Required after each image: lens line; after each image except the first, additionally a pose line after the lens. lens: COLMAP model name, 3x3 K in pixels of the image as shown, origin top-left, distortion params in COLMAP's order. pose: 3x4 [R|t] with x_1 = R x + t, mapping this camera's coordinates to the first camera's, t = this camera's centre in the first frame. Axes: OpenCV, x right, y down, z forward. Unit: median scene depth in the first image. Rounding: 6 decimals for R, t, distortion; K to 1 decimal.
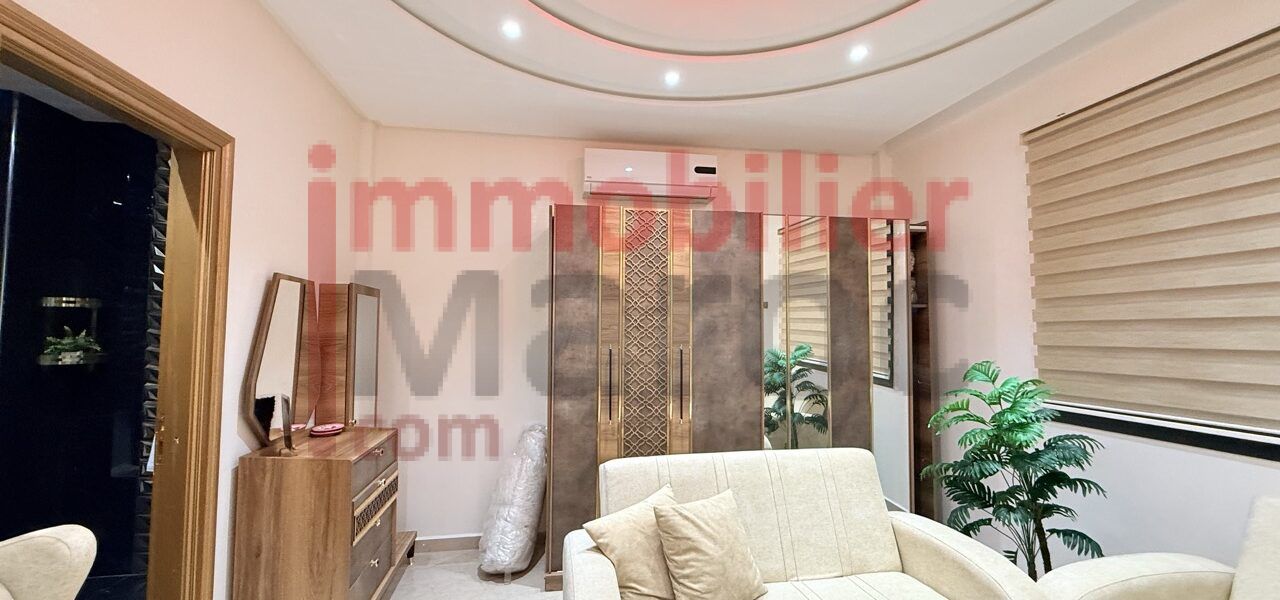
lens RADIAL K [[508.1, 0, 637.3], [0, 508.1, 303.4], [0, 0, 1]] dist [-0.000635, -0.000237]
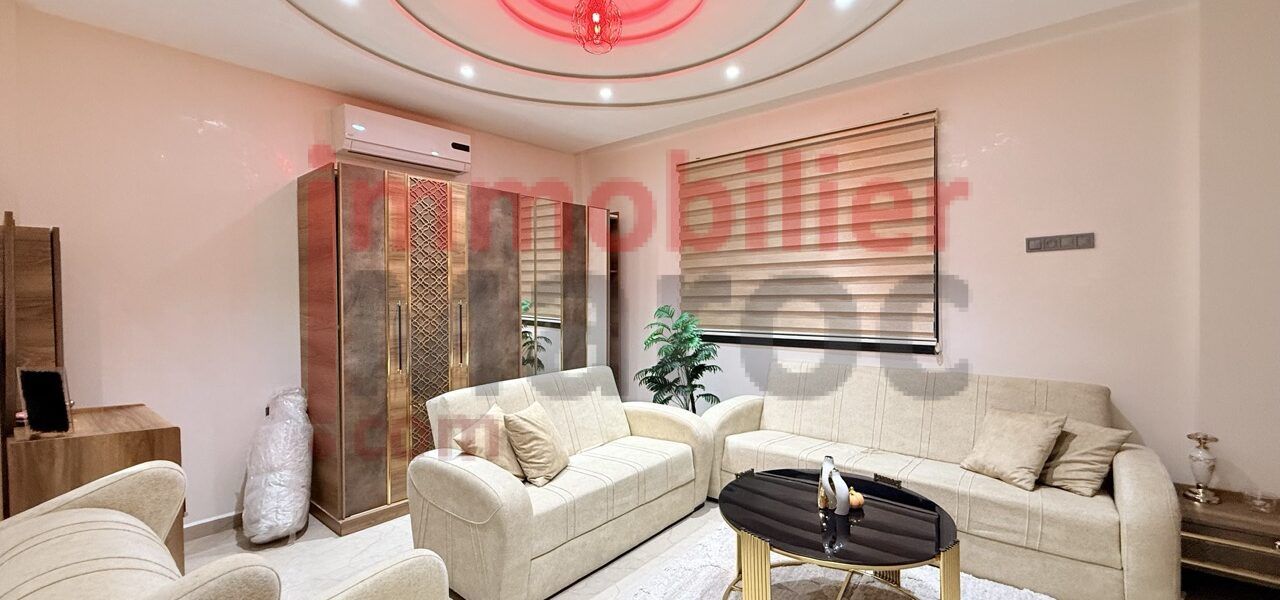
lens RADIAL K [[508.1, 0, 639.6], [0, 508.1, 301.4], [0, 0, 1]] dist [-0.000635, -0.000237]
pose [[0.759135, -0.018508, 0.650670, -0.502452], [-0.025324, 0.997999, 0.057932, 0.007140], [-0.650440, -0.060455, 0.757147, -0.215693]]
